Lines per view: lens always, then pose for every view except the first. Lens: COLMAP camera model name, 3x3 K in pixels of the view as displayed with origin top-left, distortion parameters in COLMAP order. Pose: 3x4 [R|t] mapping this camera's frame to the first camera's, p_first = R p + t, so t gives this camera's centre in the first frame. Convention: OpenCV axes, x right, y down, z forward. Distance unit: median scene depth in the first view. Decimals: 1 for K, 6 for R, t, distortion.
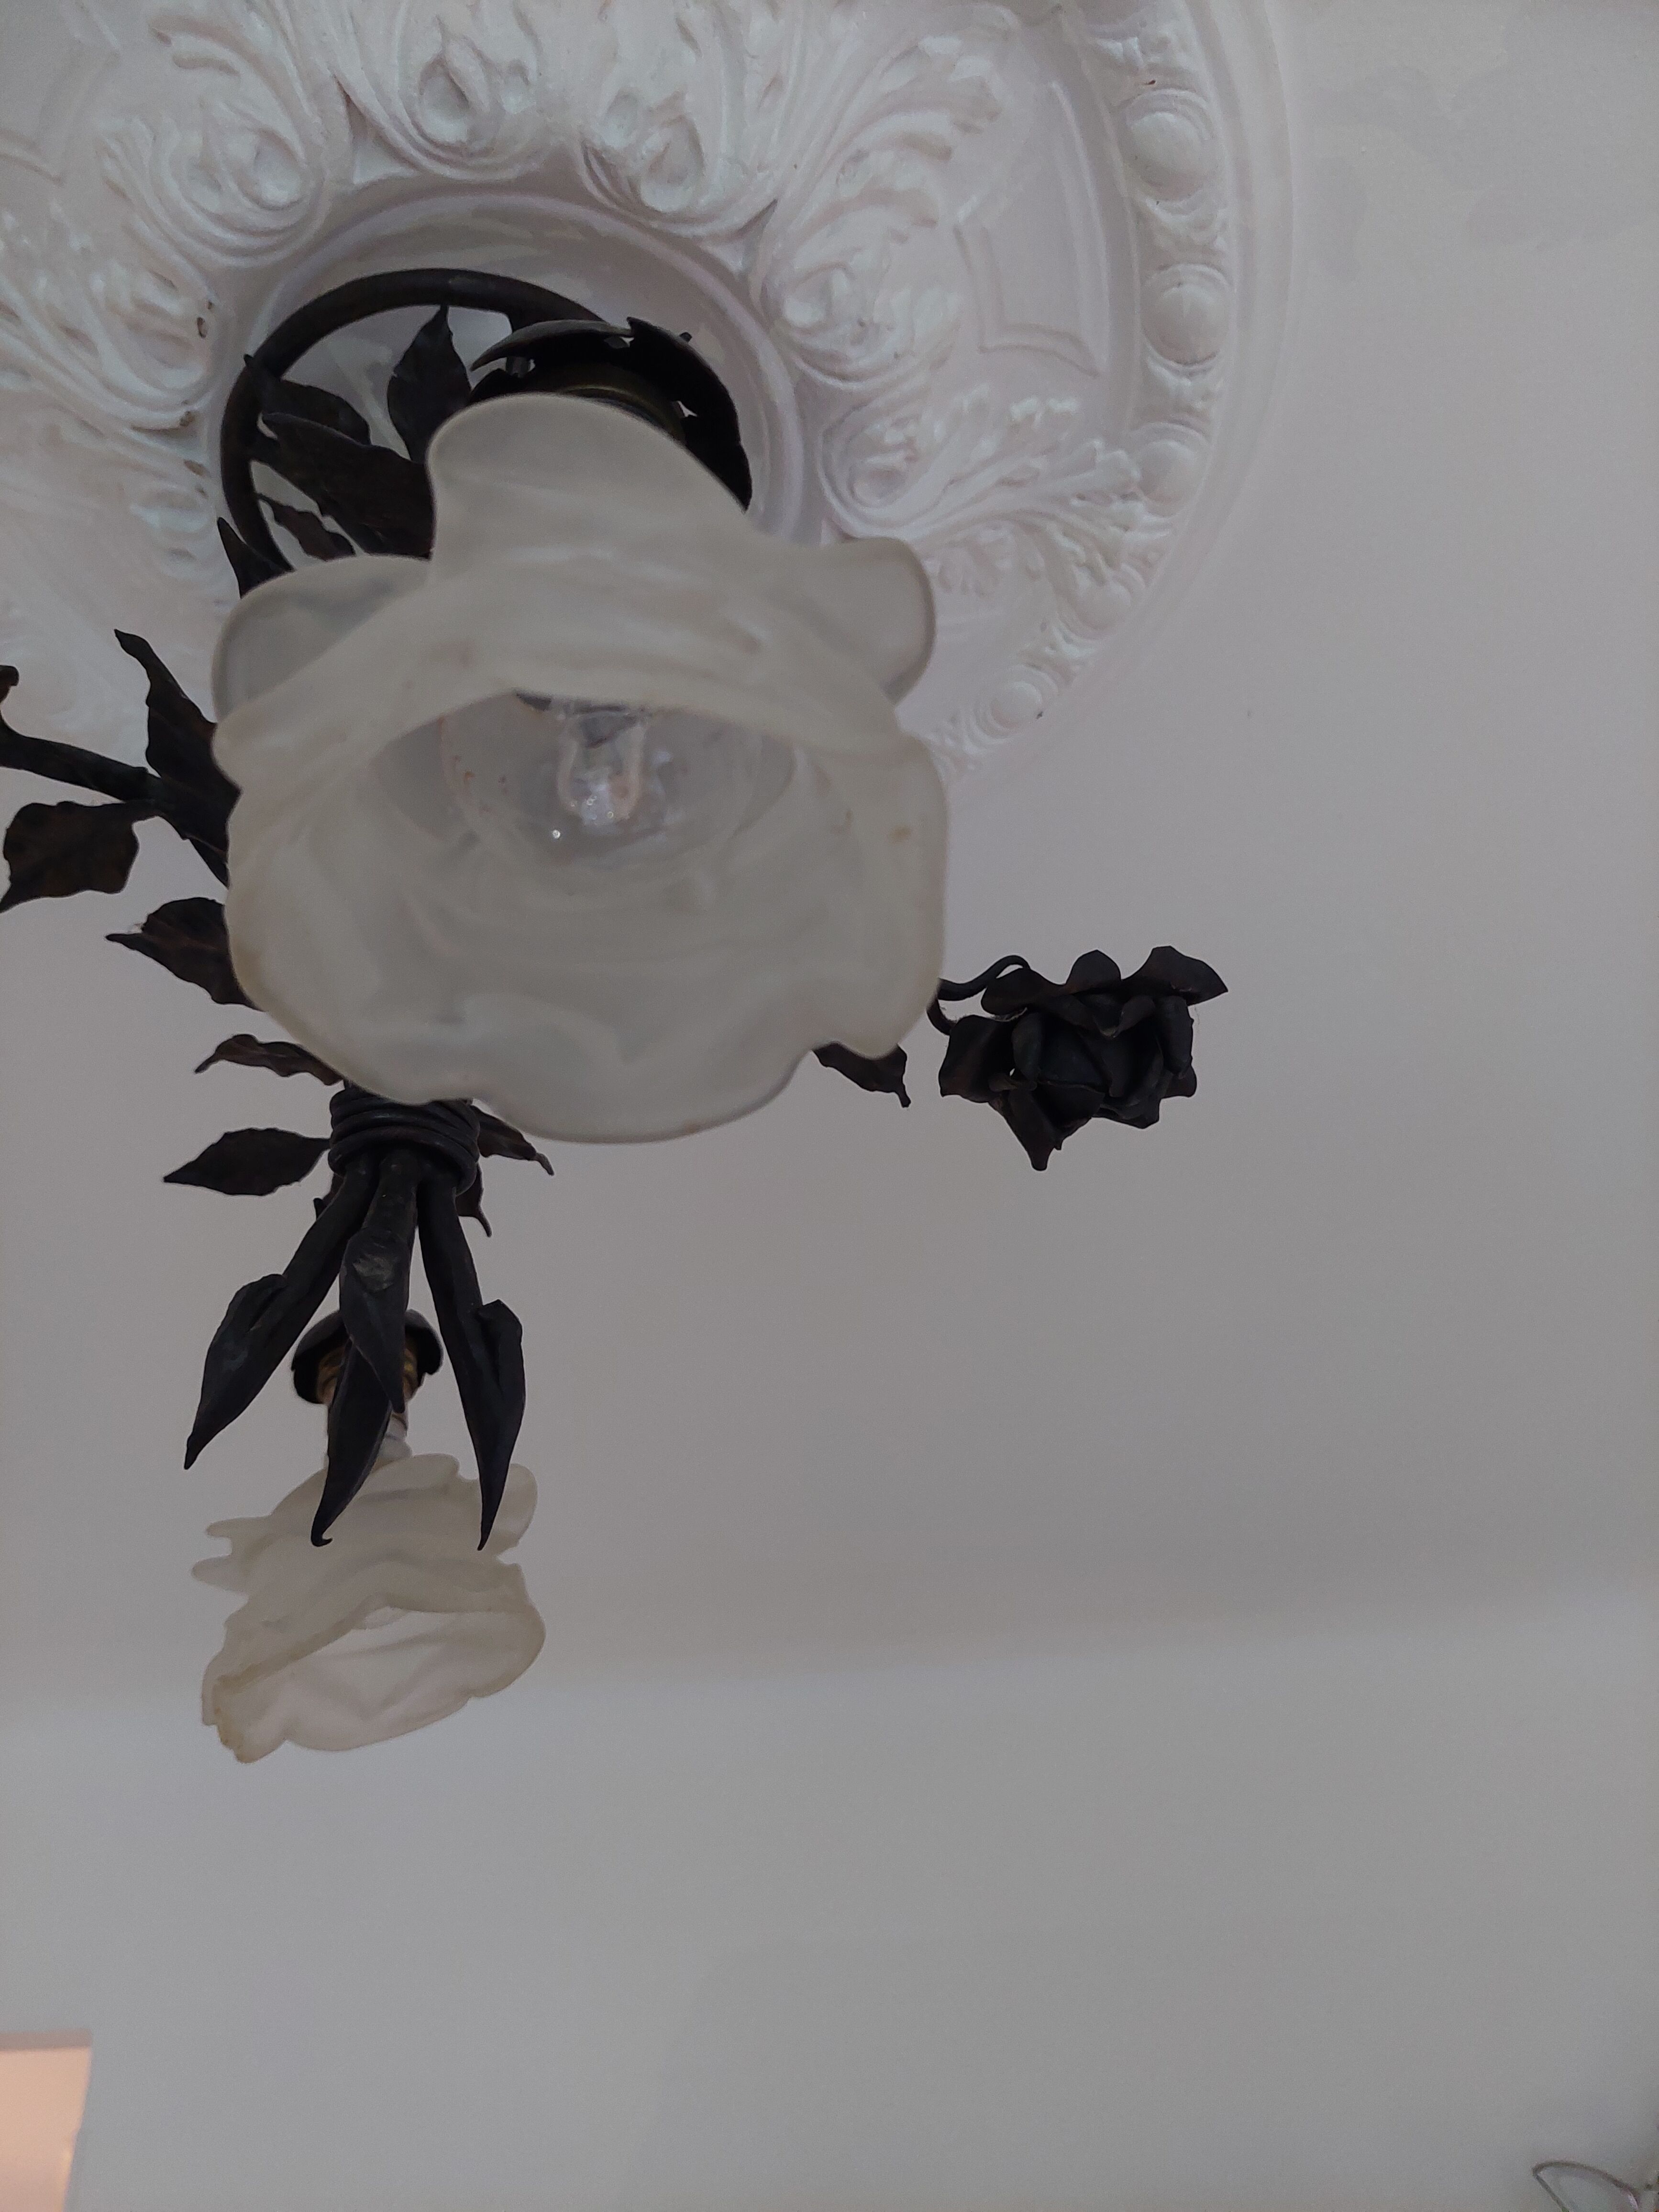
lens RADIAL K [[1652.5, 0, 804.1], [0, 1652.5, 1097.7], [0, 0, 1]] dist [0.031450, -0.054984]
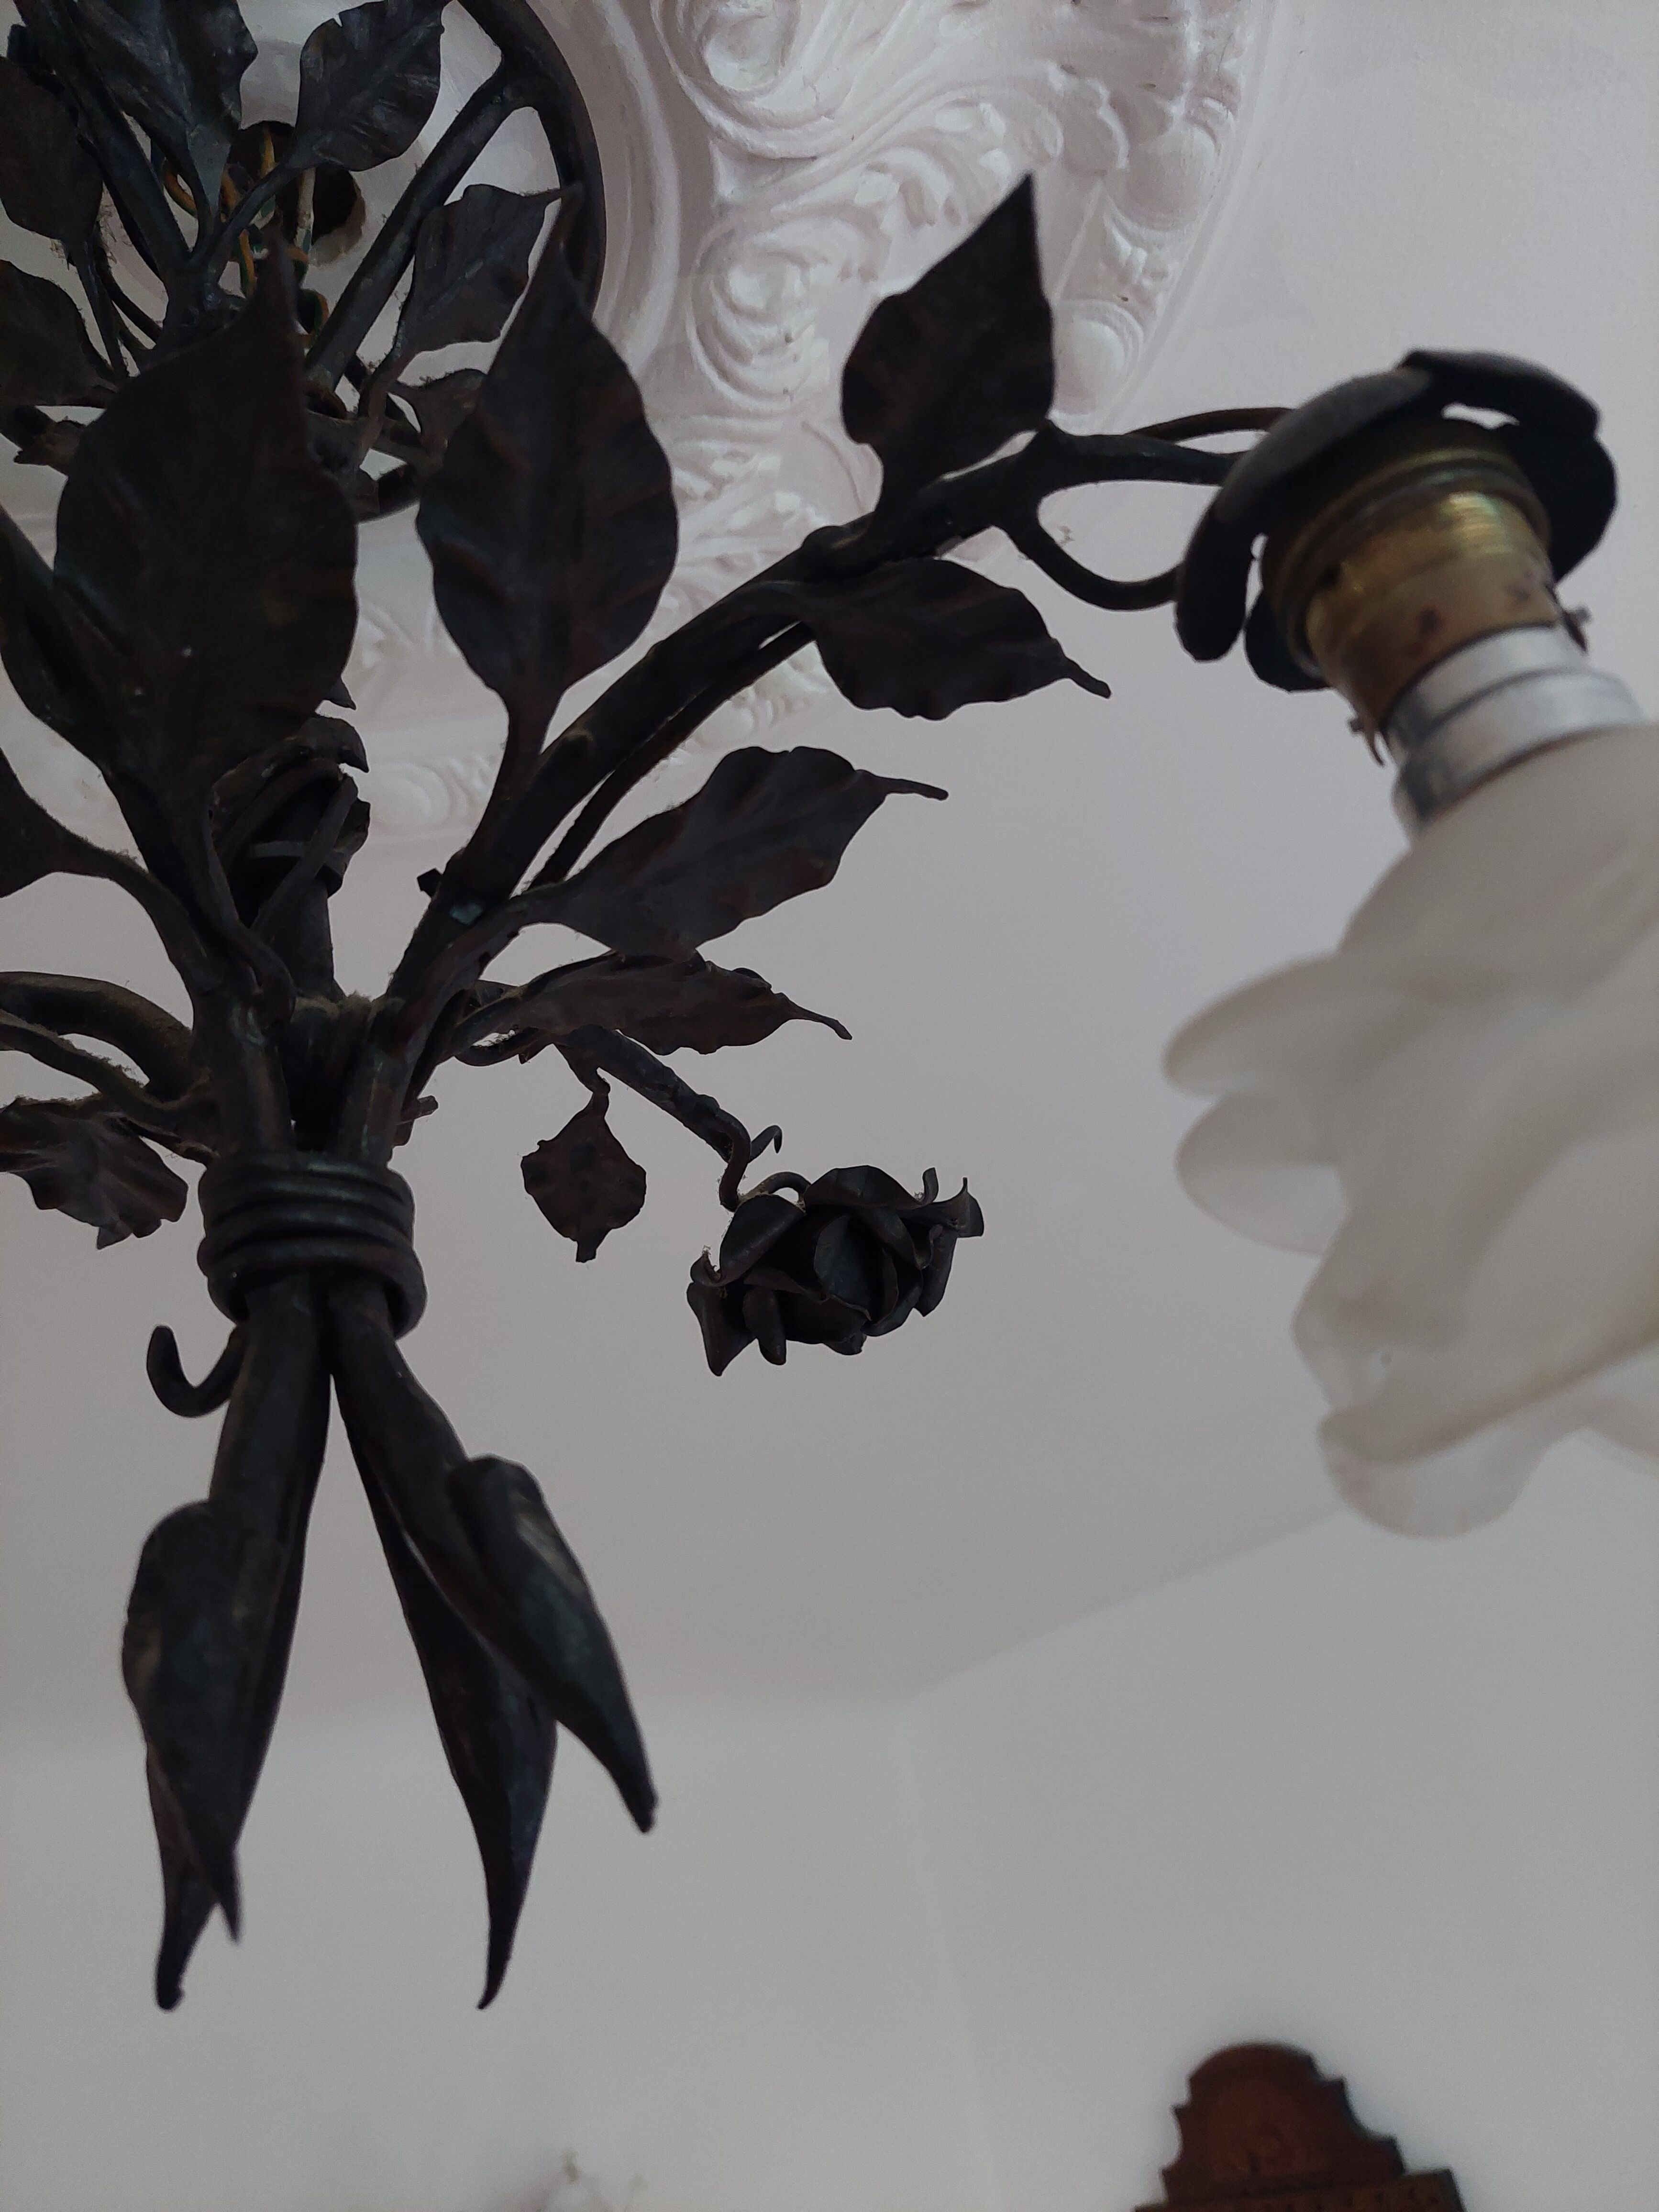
lens RADIAL K [[1652.5, 0, 824.1], [0, 1652.5, 1104.1], [0, 0, 1]] dist [0.031450, -0.054984]
pose [[0.706277, 0.269626, 0.654580, -0.386077], [-0.252959, 0.959707, -0.122372, -0.000786], [-0.661199, -0.079153, 0.746023, 0.331010]]
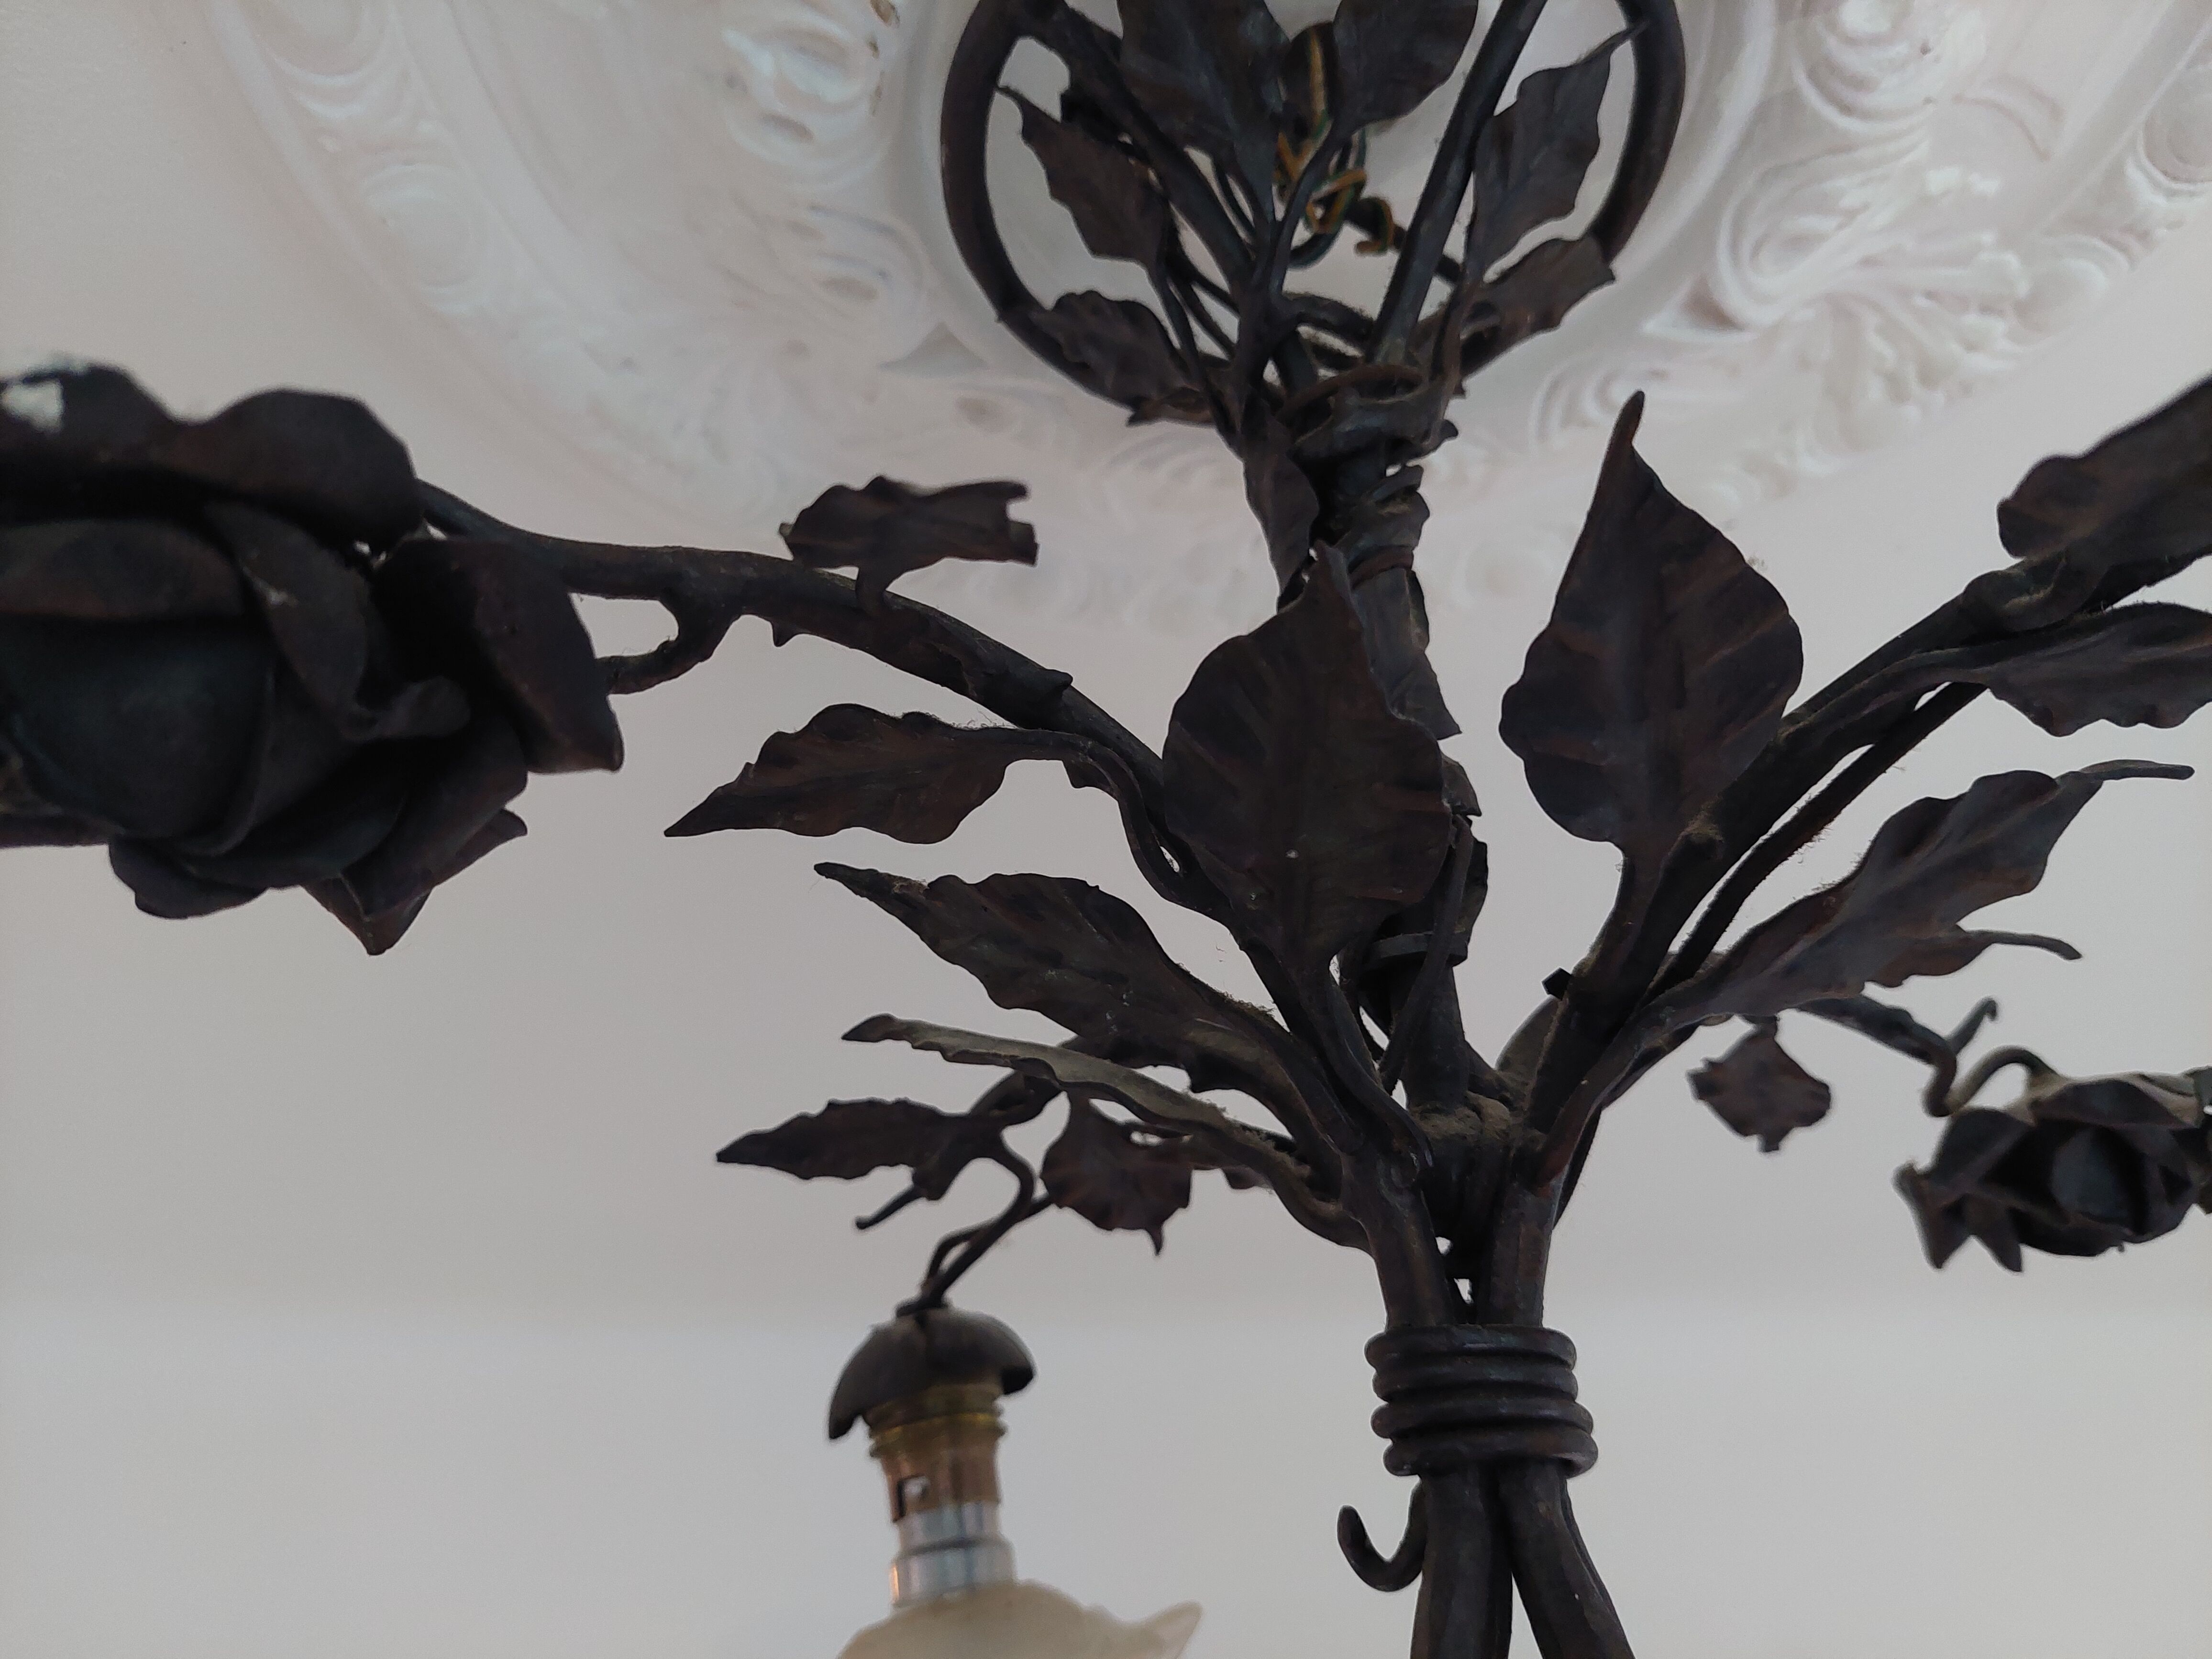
lens RADIAL K [[1652.5, 0, 1125.8], [0, 1652.5, 816.2], [0, 0, 1]] dist [0.031450, -0.054984]
pose [[0.962533, 0.129364, 0.238319, -0.399715], [-0.156295, 0.982863, 0.097735, -0.165704], [-0.221592, -0.131321, 0.966257, 0.360503]]
